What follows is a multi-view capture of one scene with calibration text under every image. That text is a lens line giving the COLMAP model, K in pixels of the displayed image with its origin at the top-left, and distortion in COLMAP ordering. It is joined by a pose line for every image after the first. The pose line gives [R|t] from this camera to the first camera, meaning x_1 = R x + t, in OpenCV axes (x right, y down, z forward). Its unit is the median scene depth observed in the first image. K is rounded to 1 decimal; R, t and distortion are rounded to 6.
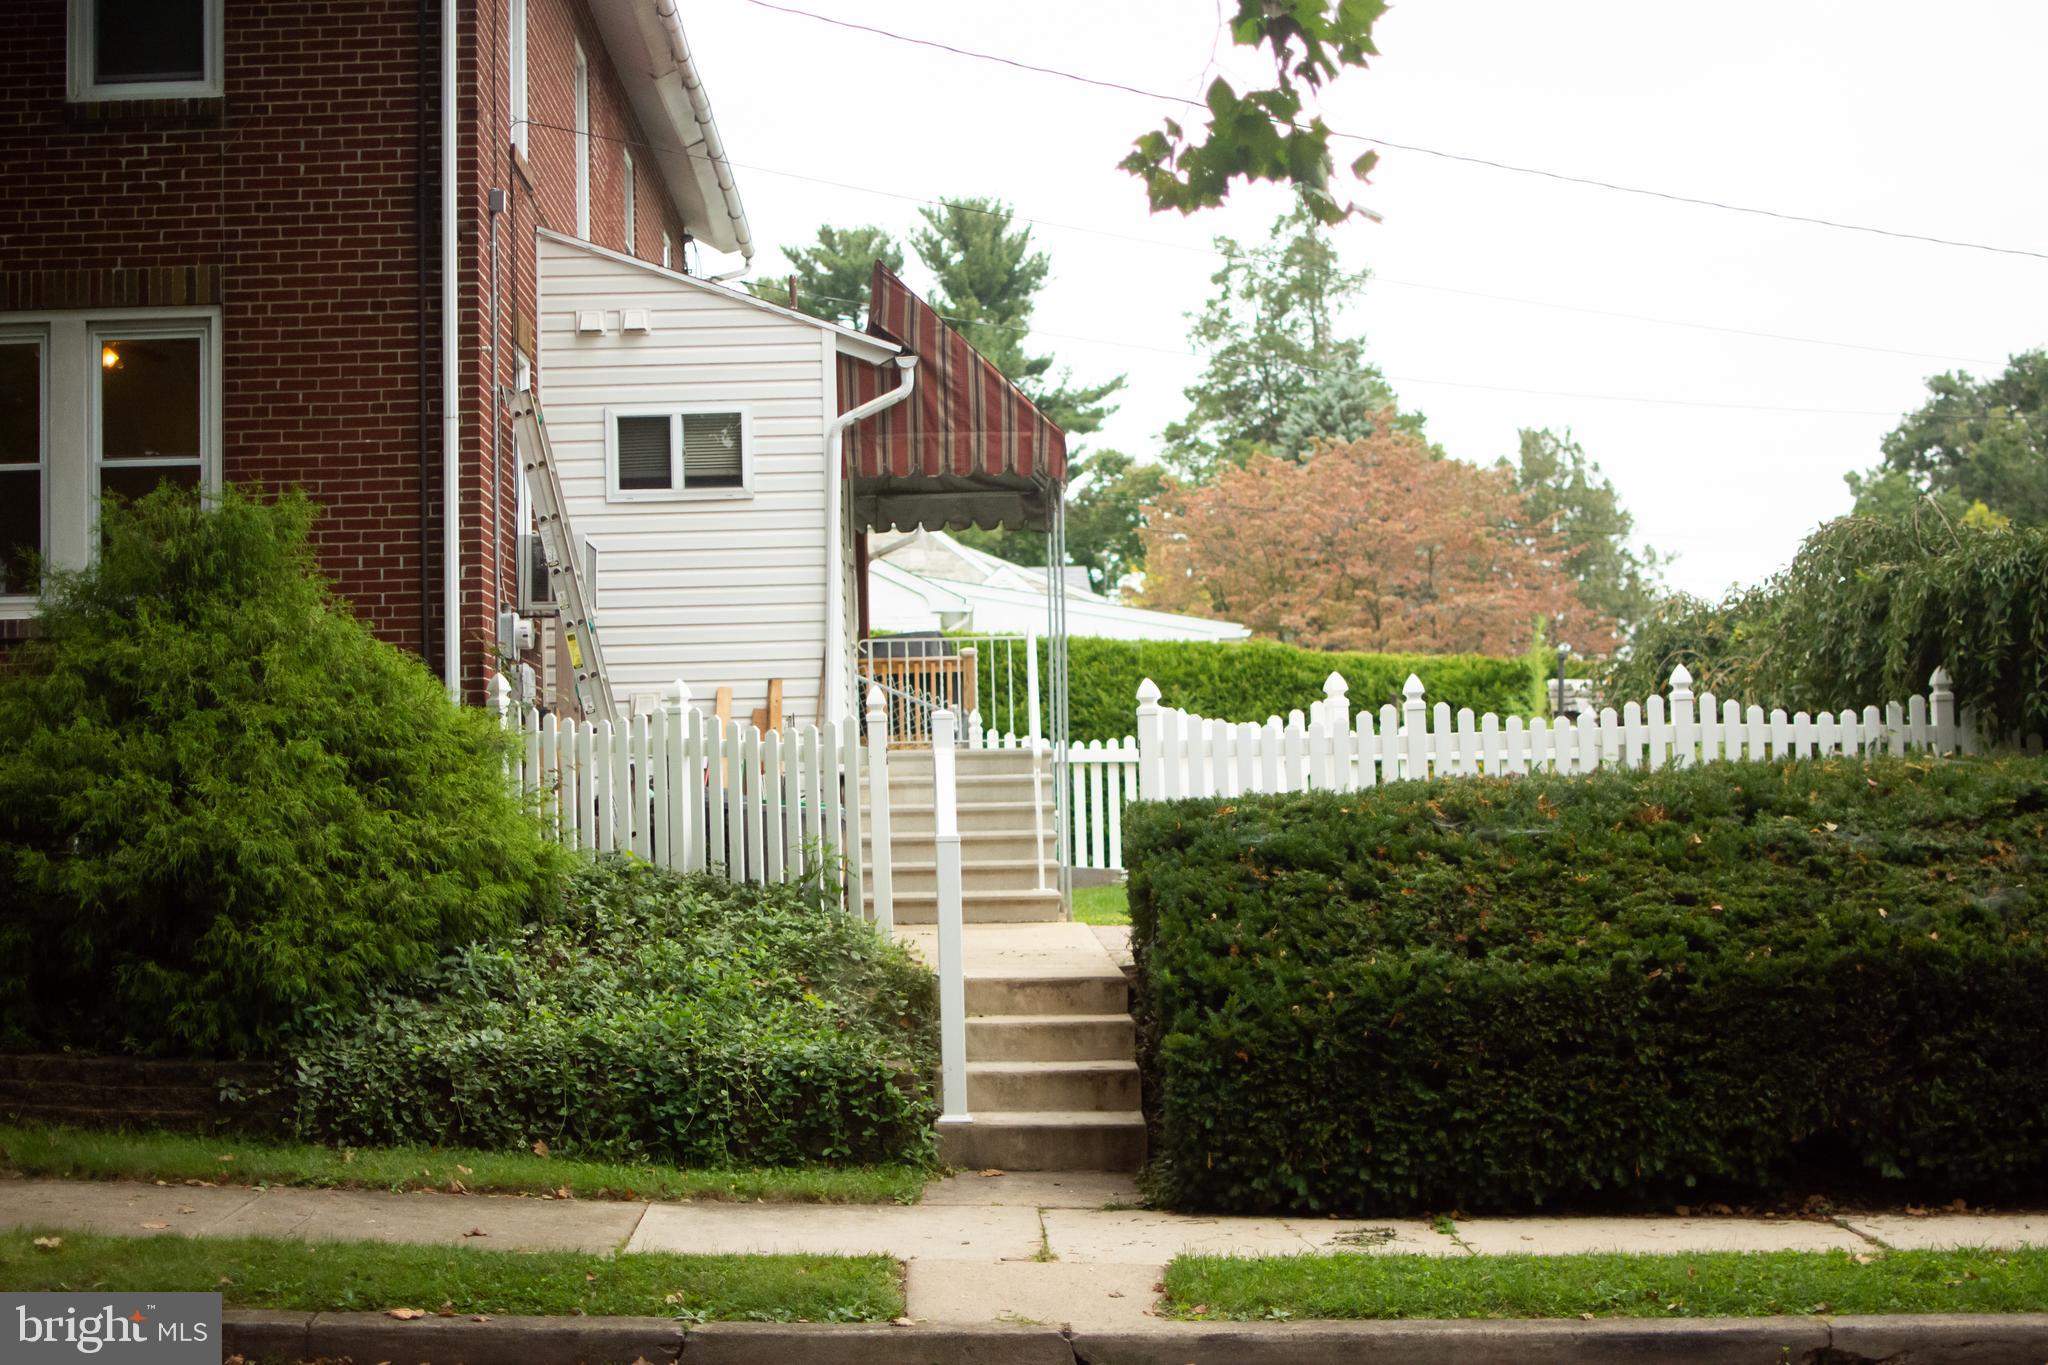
lens RADIAL K [[3125.5, 0, 1024.0], [0, 3125.5, 682.5], [0, 0, 1]] dist [-0.190648, 0.227911]
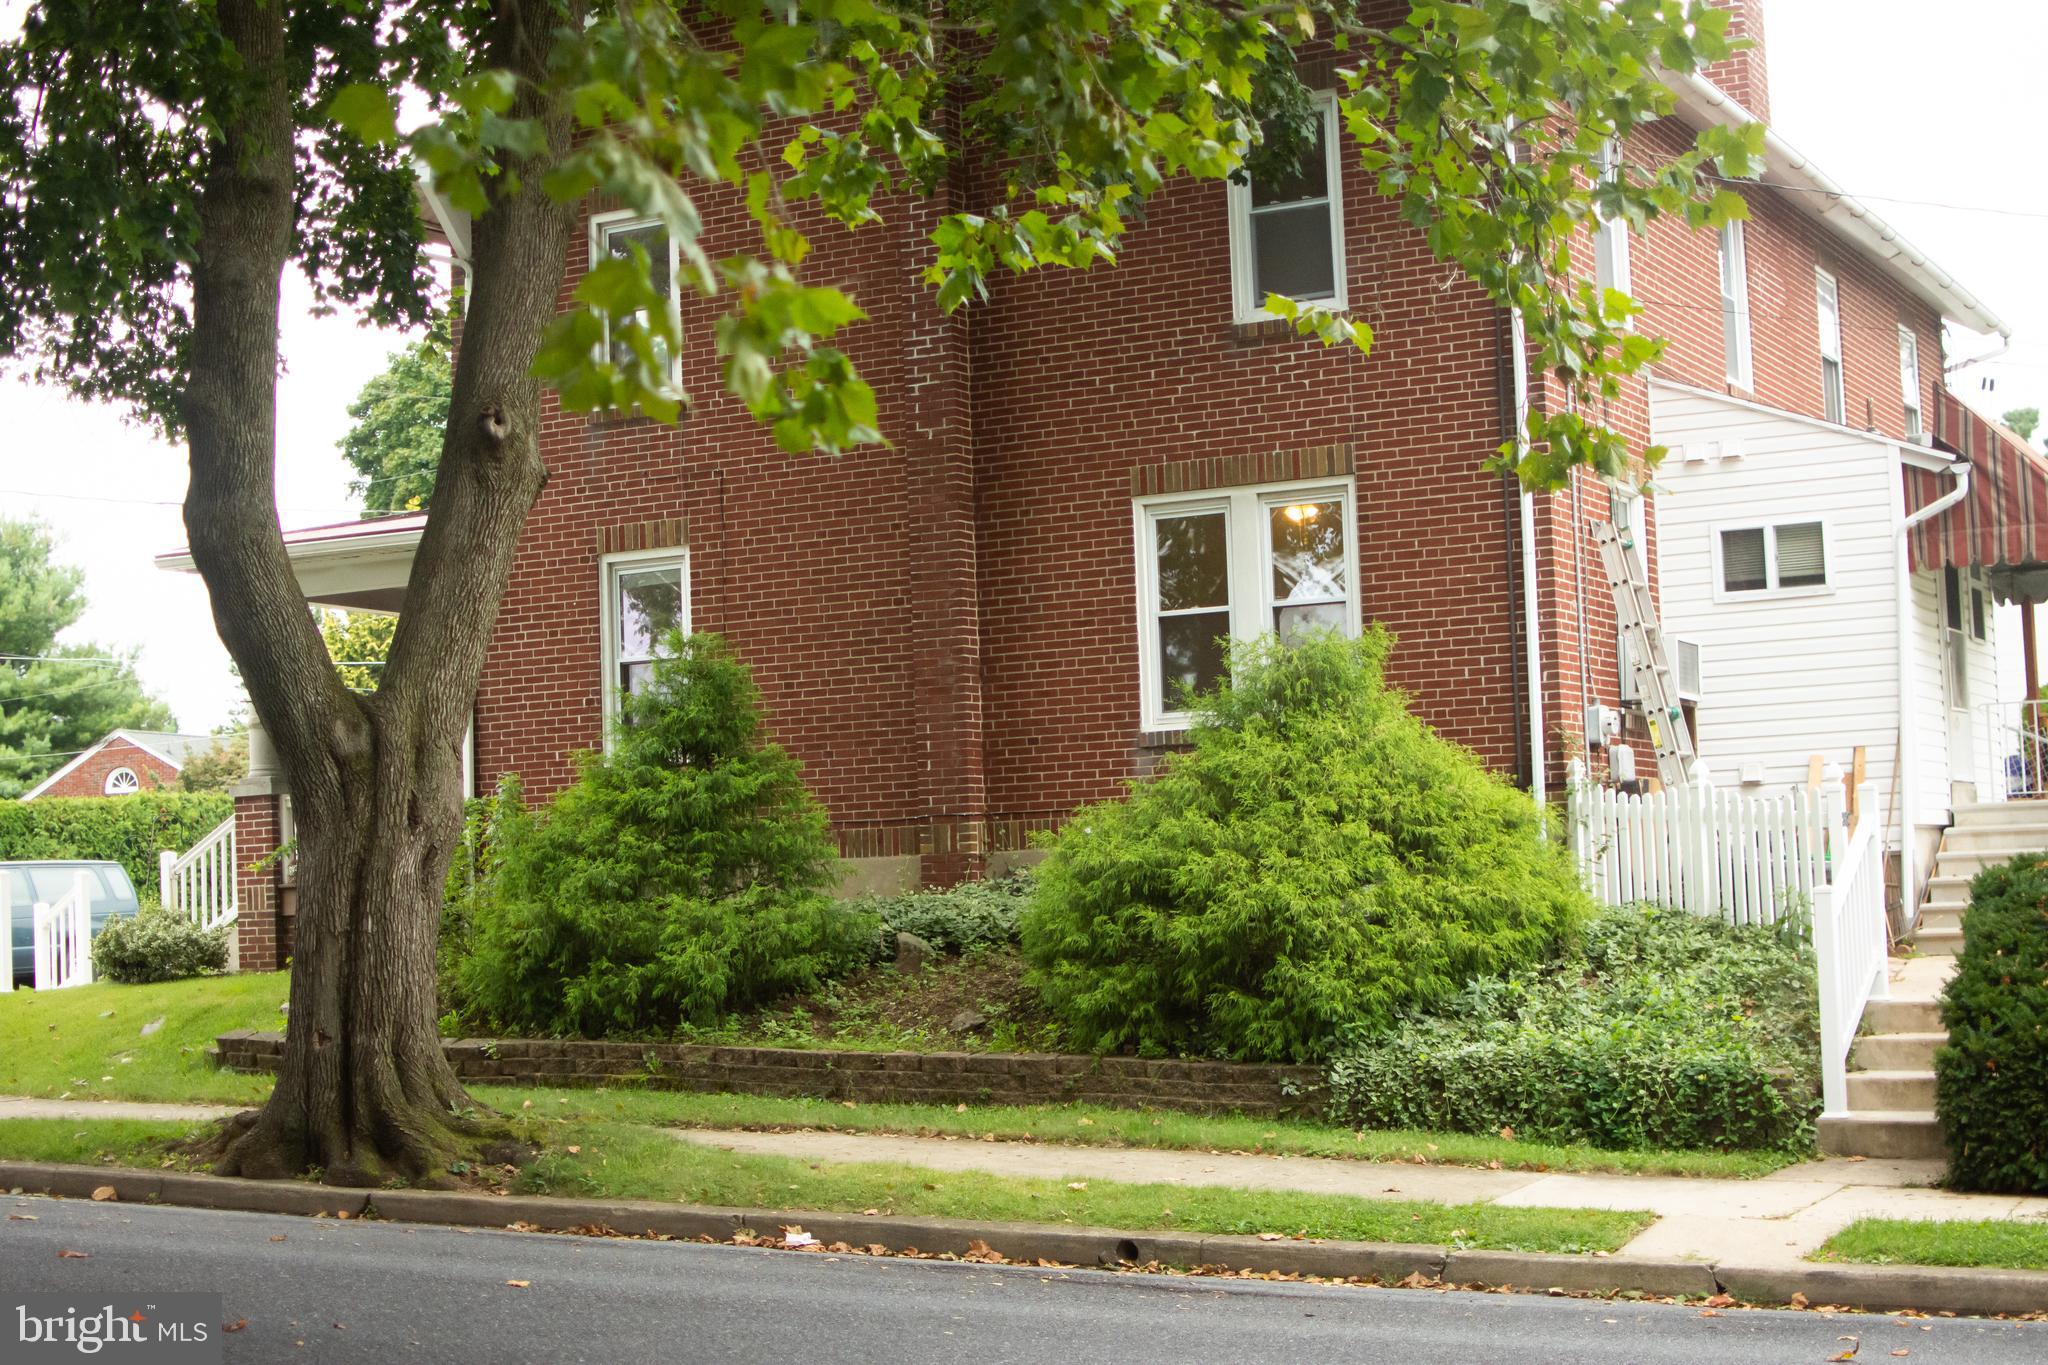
lens RADIAL K [[3125.5, 0, 1024.0], [0, 3125.5, 682.5], [0, 0, 1]] dist [-0.190648, 0.227911]
pose [[0.868717, -0.042361, -0.493495, 0.298697], [0.038671, 0.999095, -0.017687, -0.022694], [0.493798, -0.003719, 0.869569, -0.221020]]
